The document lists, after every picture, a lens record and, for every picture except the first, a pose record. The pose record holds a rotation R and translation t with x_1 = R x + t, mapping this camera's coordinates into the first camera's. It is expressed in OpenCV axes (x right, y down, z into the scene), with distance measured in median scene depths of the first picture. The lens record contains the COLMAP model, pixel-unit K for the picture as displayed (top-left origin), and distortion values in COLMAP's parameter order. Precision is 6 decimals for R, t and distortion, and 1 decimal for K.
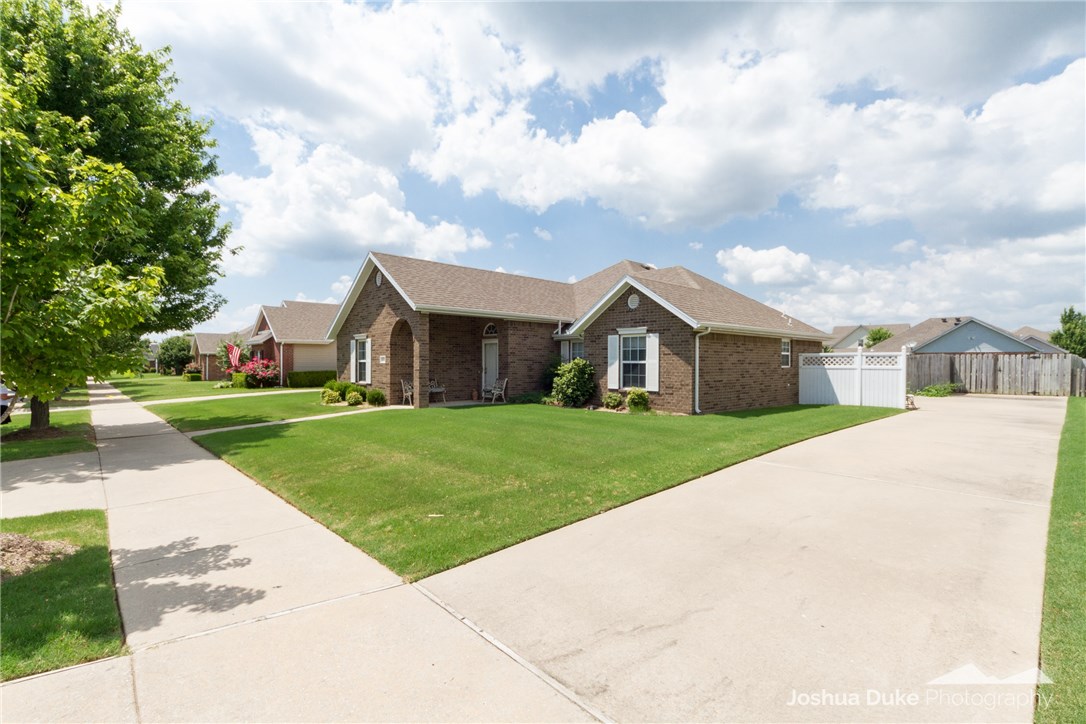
lens RADIAL K [[504.9, 0, 534.6], [0, 504.9, 362.9], [0, 0, 1]] dist [0.001096, 0.000625]
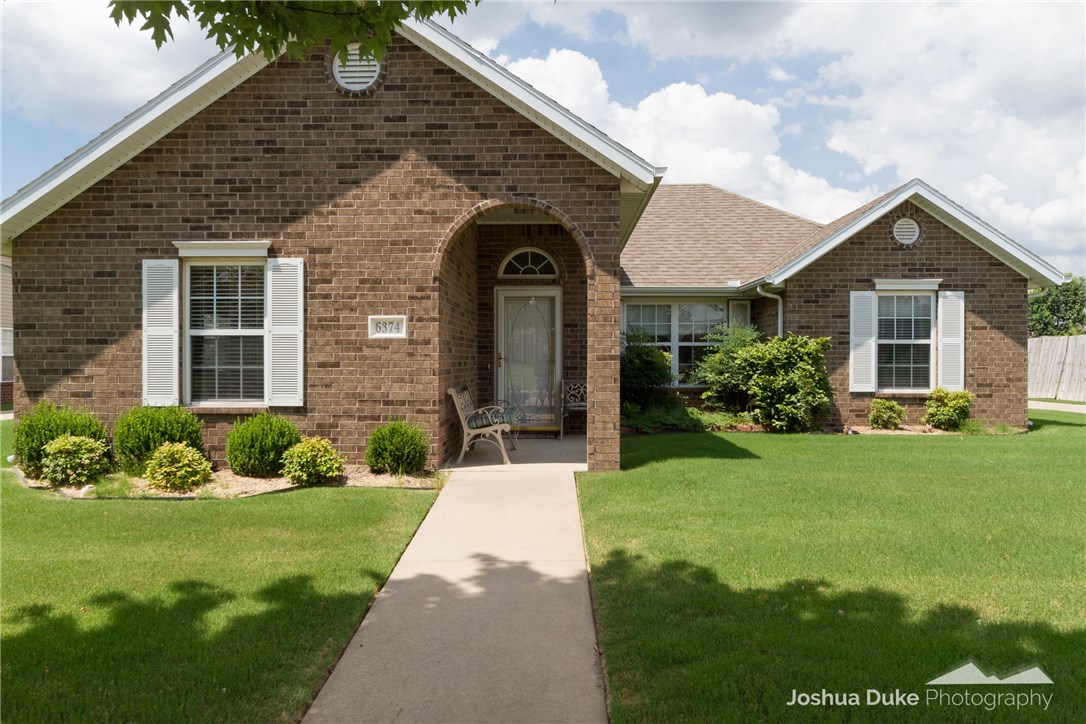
lens RADIAL K [[769.8, 0, 543.0], [0, 769.8, 362.0], [0, 0, 1]] dist [-0.003040, 0.002589]
pose [[0.694301, -0.005403, 0.719665, -0.639537], [0.002549, 0.999984, 0.005049, 0.014196], [-0.719680, -0.001671, 0.694304, 0.659468]]
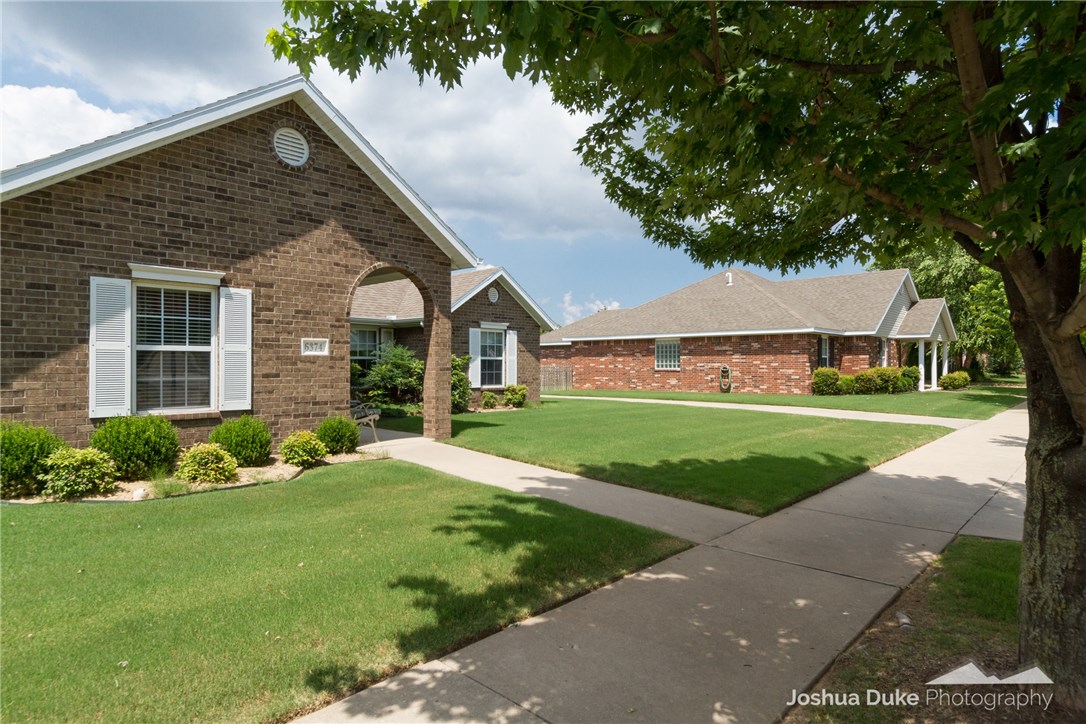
lens RADIAL K [[615.6, 0, 543.0], [0, 615.6, 362.0], [0, 0, 1]] dist [0.005828, 0.001400]
pose [[-0.086120, 0.002923, 0.996281, -0.918227], [0.000224, 0.999996, -0.002915, 0.008105], [-0.996285, -0.000028, -0.086120, 0.943948]]
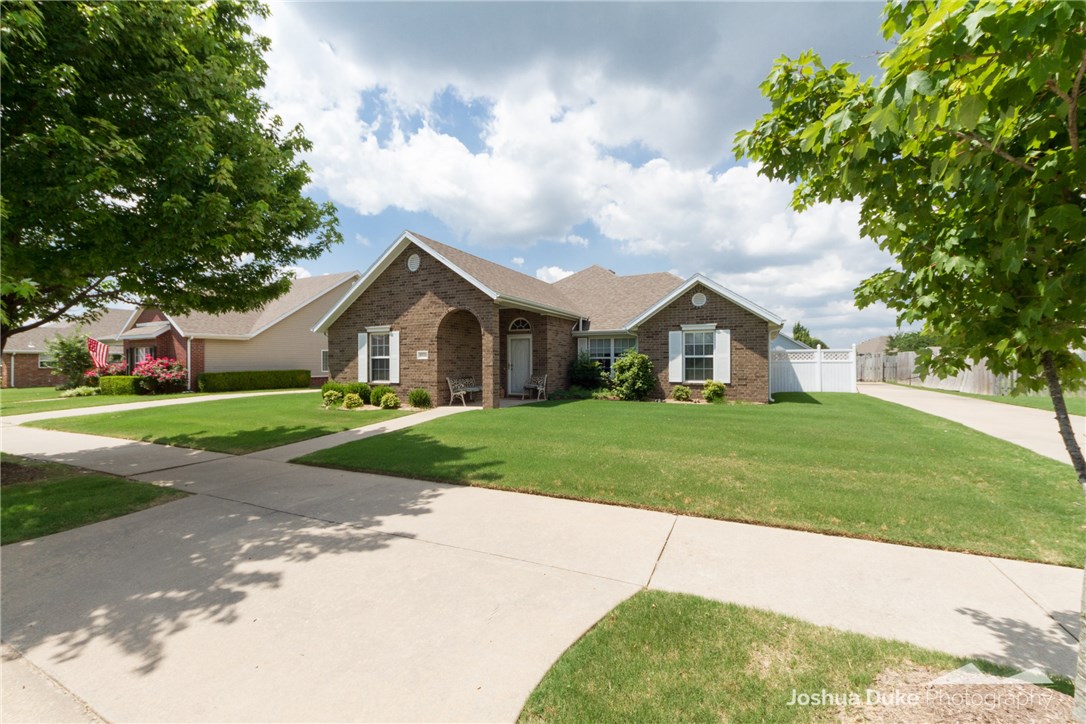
lens RADIAL K [[456.8, 0, 537.6], [0, 456.8, 362.6], [0, 0, 1]] dist [0.001489, 0.000730]
pose [[0.934586, -0.005781, 0.355690, -0.437688], [0.006756, 0.999976, -0.001501, 0.009813], [-0.355673, 0.003806, 0.934603, 0.206325]]
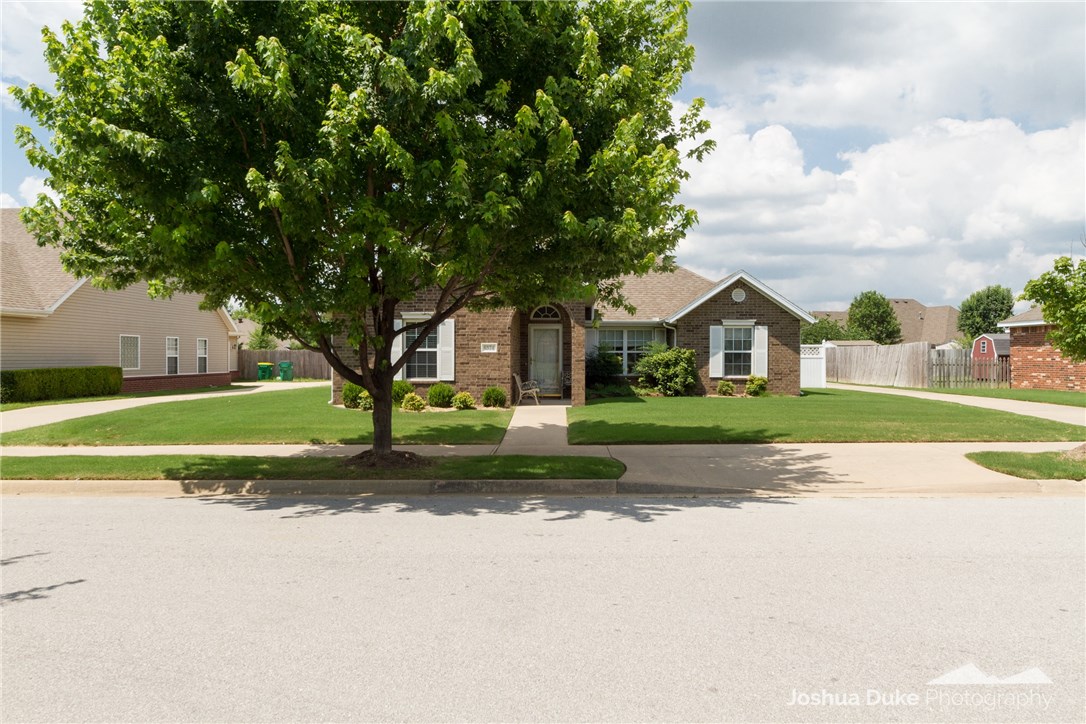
lens RADIAL K [[769.8, 0, 543.0], [0, 769.8, 362.0], [0, 0, 1]] dist [-0.003040, 0.002589]
pose [[0.701109, -0.007248, 0.713017, -1.185599], [0.001526, 0.999961, 0.008665, 0.005196], [-0.713053, -0.004987, 0.701093, 0.139502]]
